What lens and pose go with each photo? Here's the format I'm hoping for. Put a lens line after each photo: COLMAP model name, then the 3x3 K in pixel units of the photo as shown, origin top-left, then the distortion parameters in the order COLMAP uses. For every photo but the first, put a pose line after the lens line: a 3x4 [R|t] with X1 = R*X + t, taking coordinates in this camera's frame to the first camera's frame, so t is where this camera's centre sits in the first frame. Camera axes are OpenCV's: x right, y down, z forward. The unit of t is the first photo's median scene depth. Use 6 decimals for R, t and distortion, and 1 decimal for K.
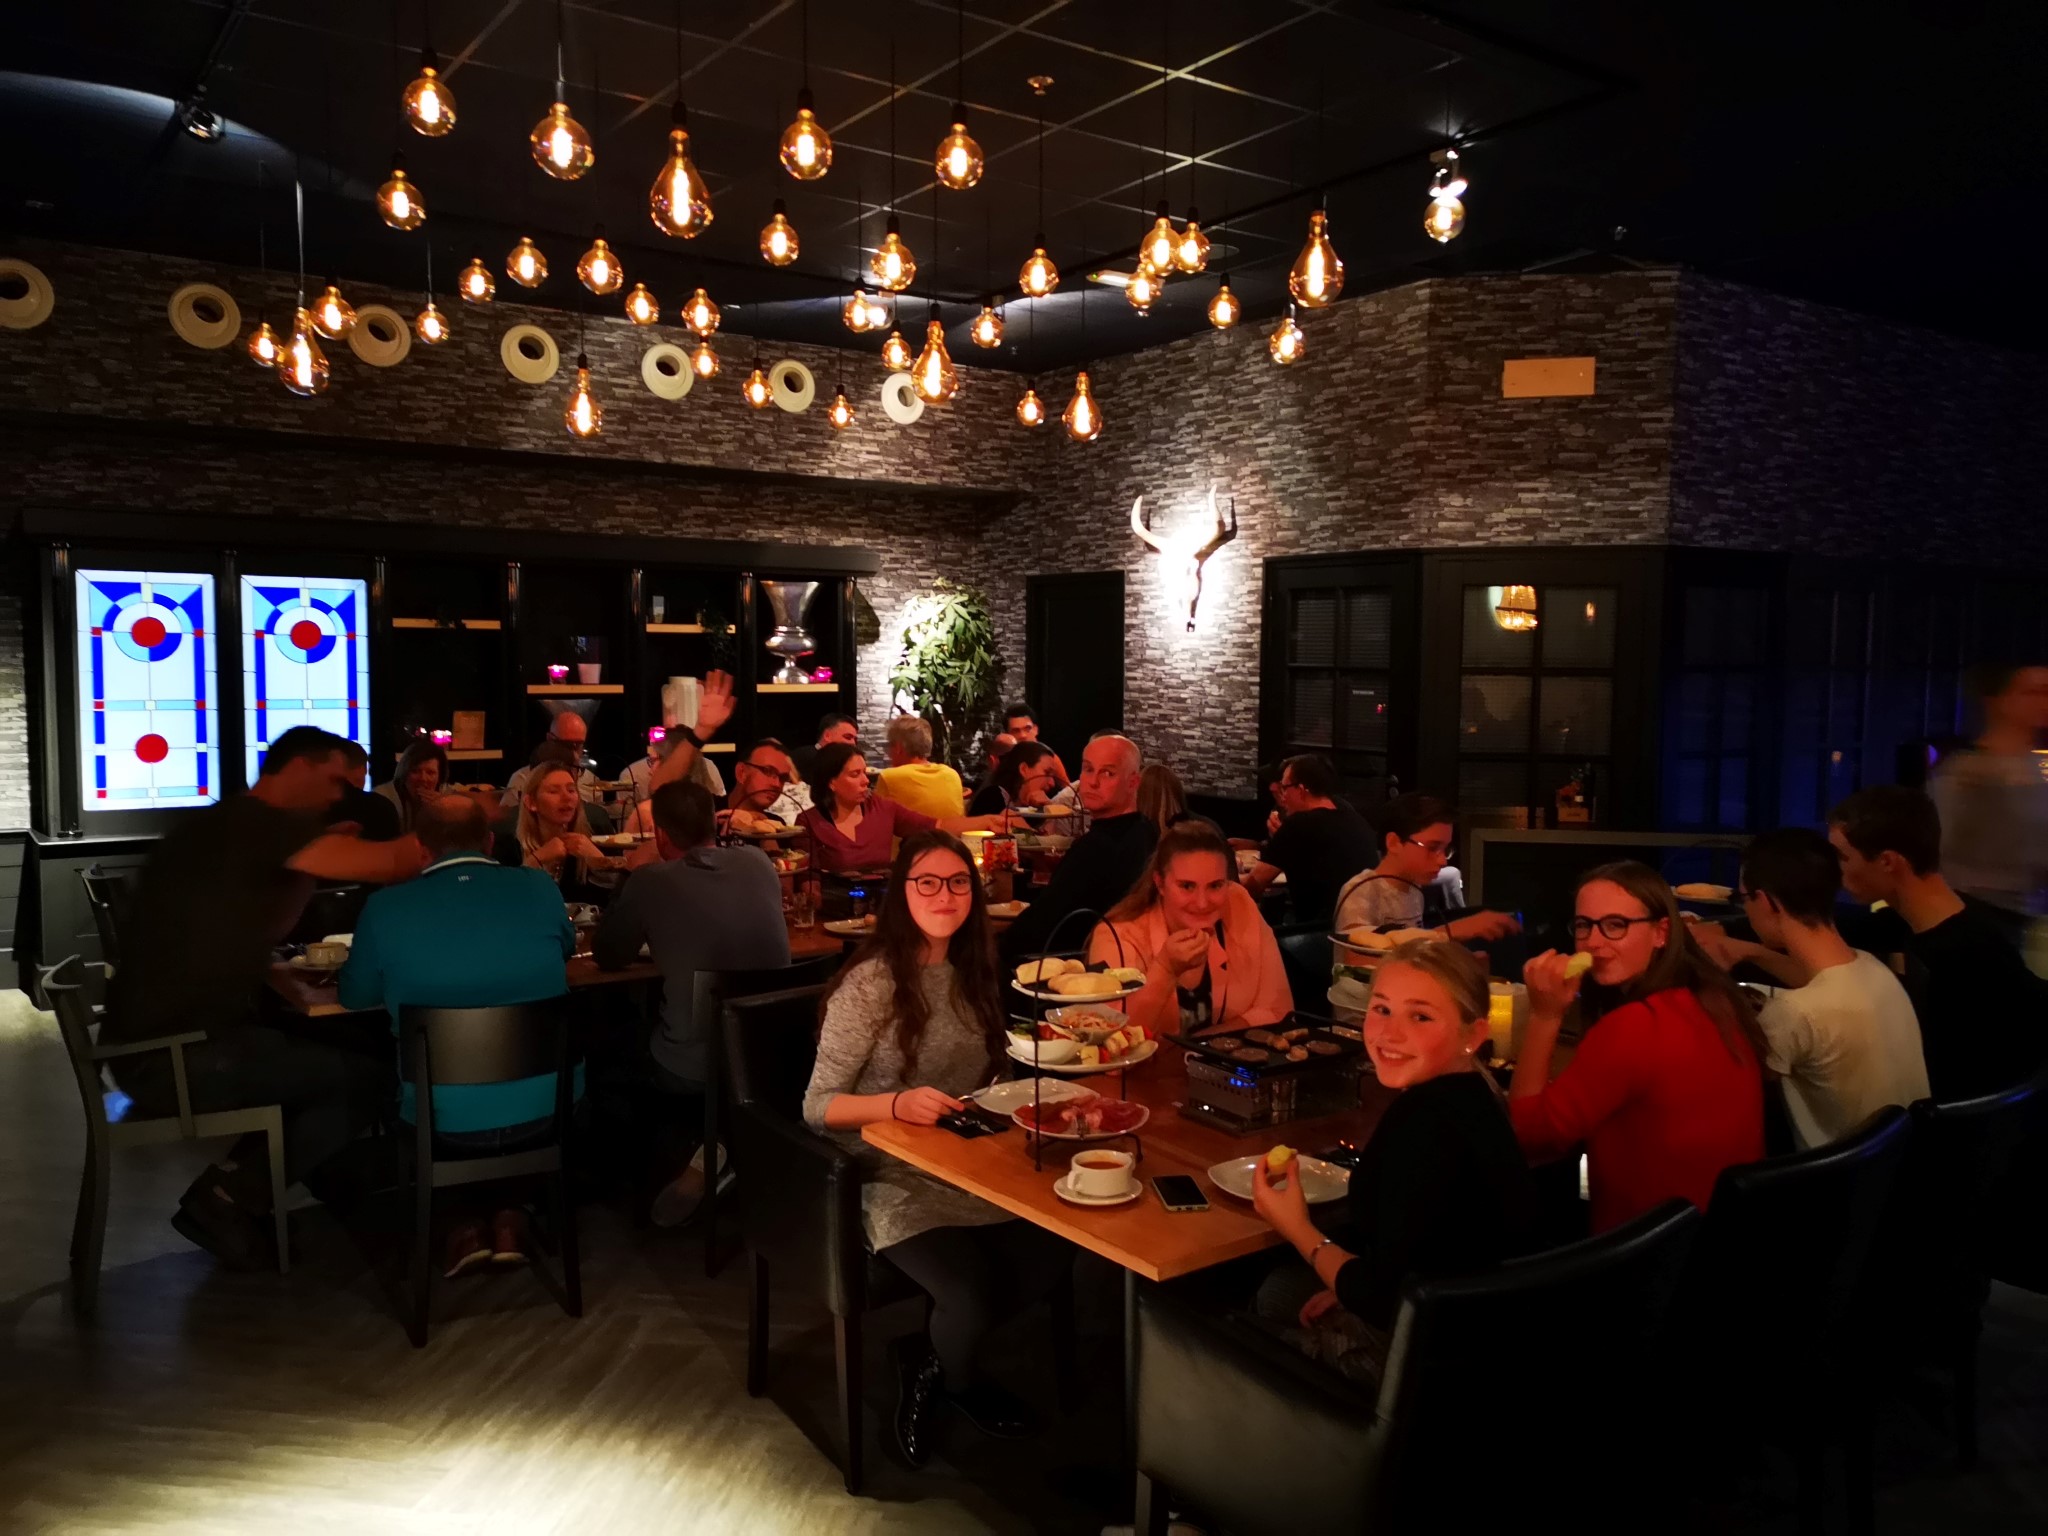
lens RADIAL K [[1572.1, 0, 1017.4], [0, 1572.1, 766.4], [0, 0, 1]] dist [0.075282, -0.096044]
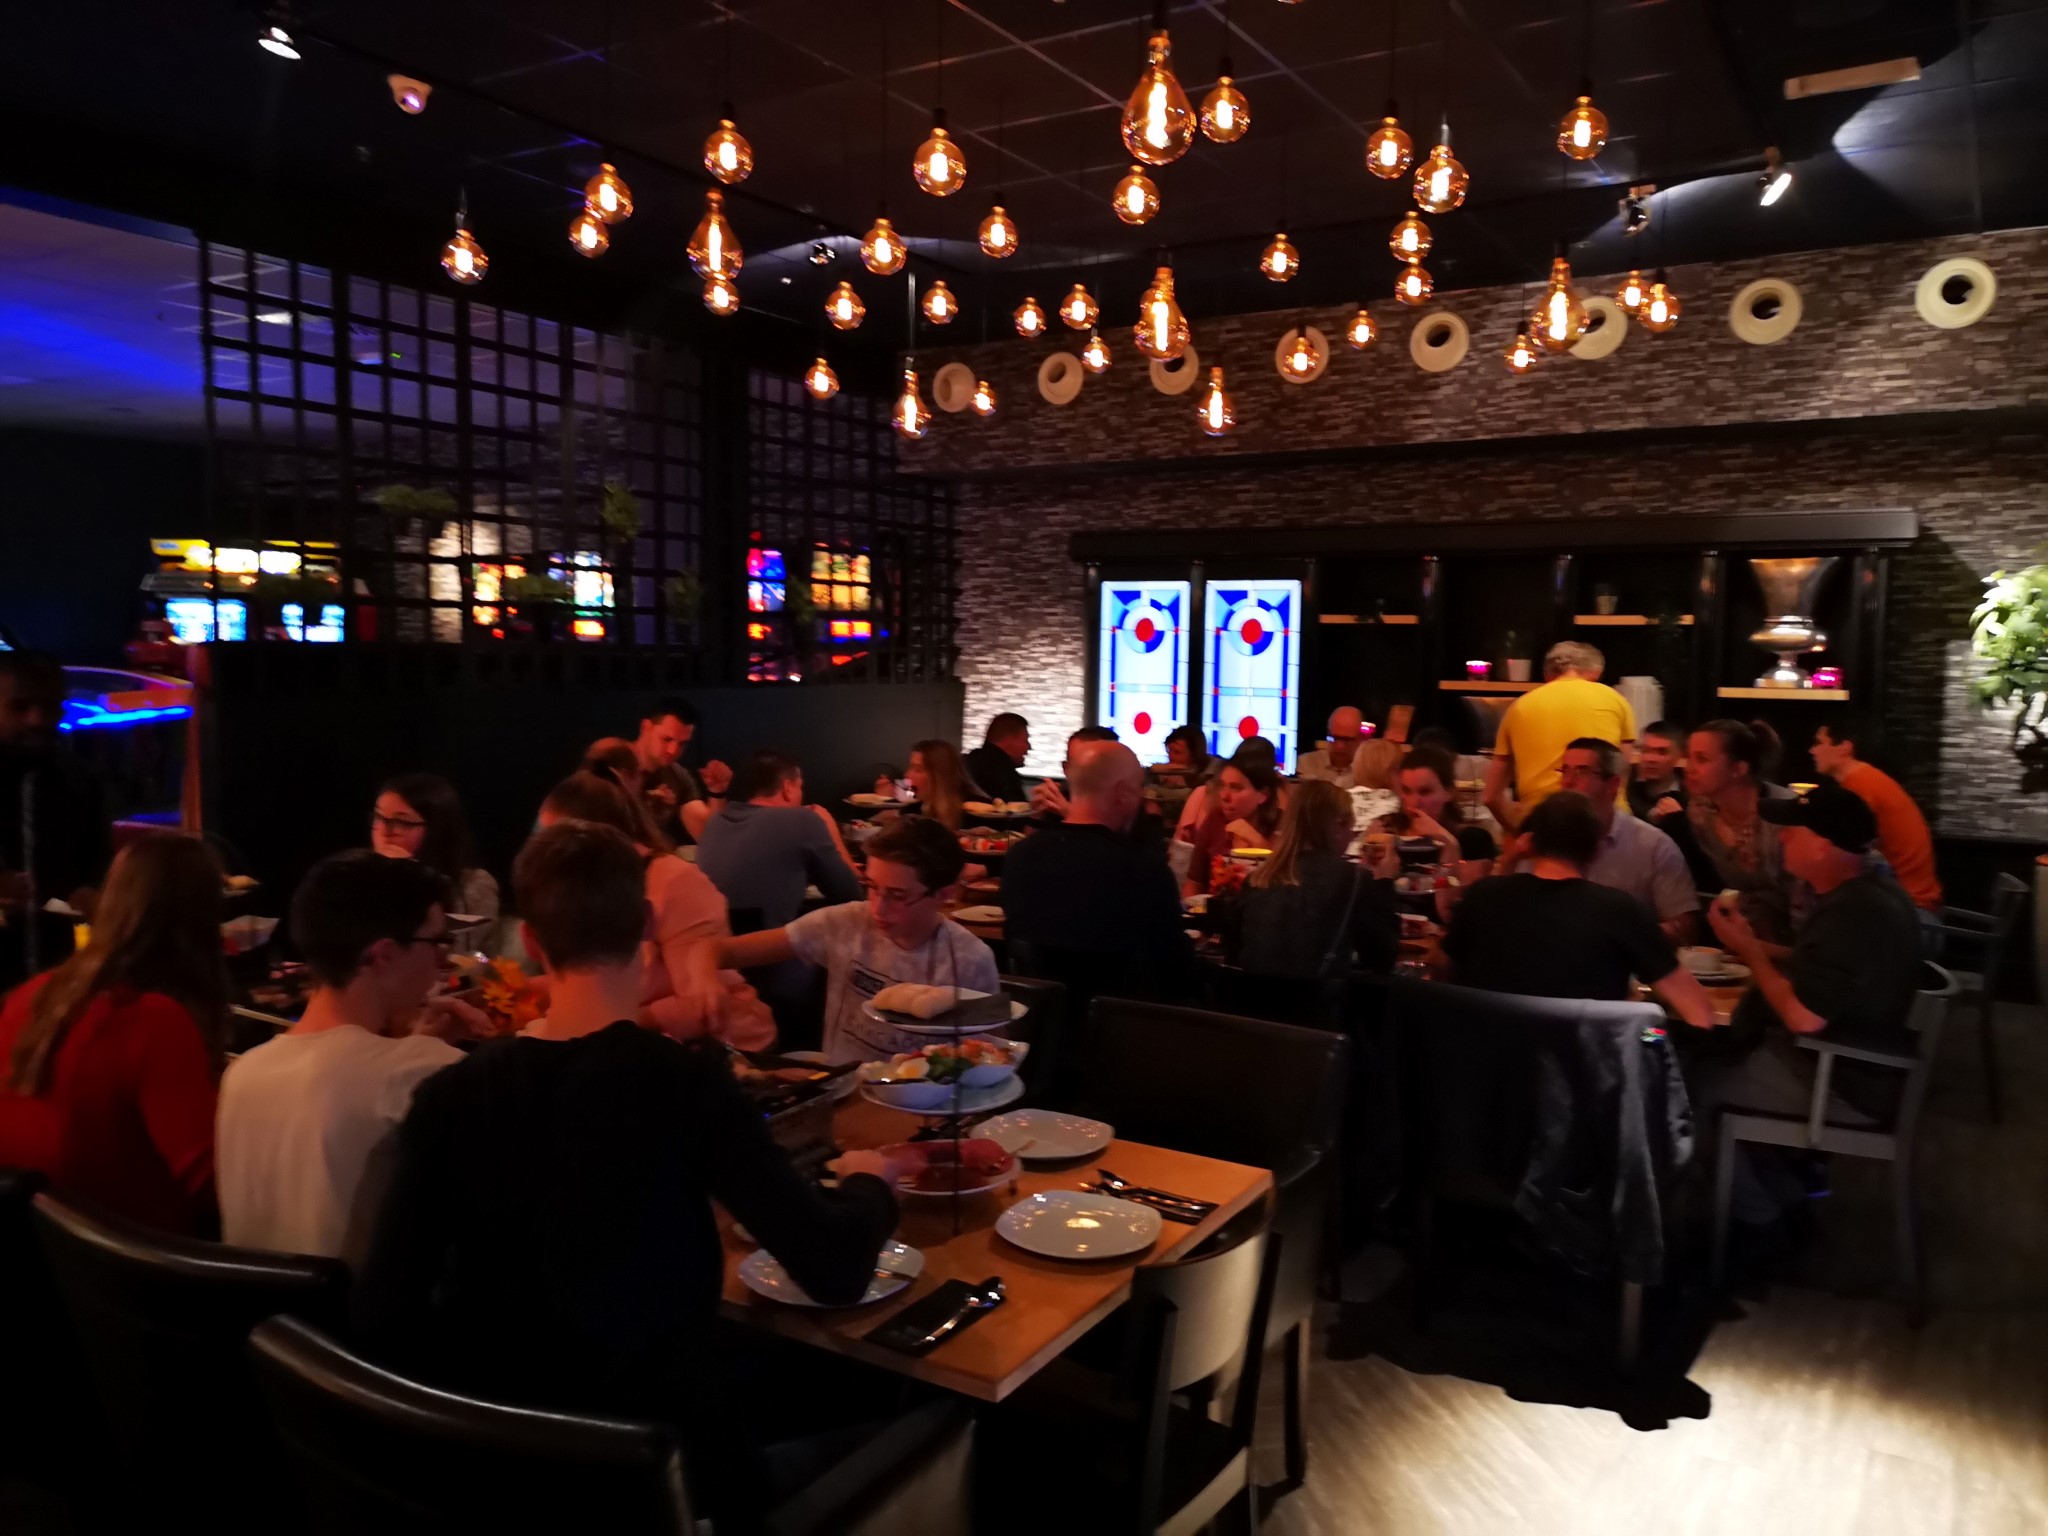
lens RADIAL K [[1572.1, 0, 1017.4], [0, 1572.1, 766.4], [0, 0, 1]] dist [0.075282, -0.096044]
pose [[0.387229, 0.070337, -0.919297, 0.494622], [-0.077539, 0.996038, 0.043547, -0.020740], [0.918717, 0.054419, 0.391148, 0.380988]]
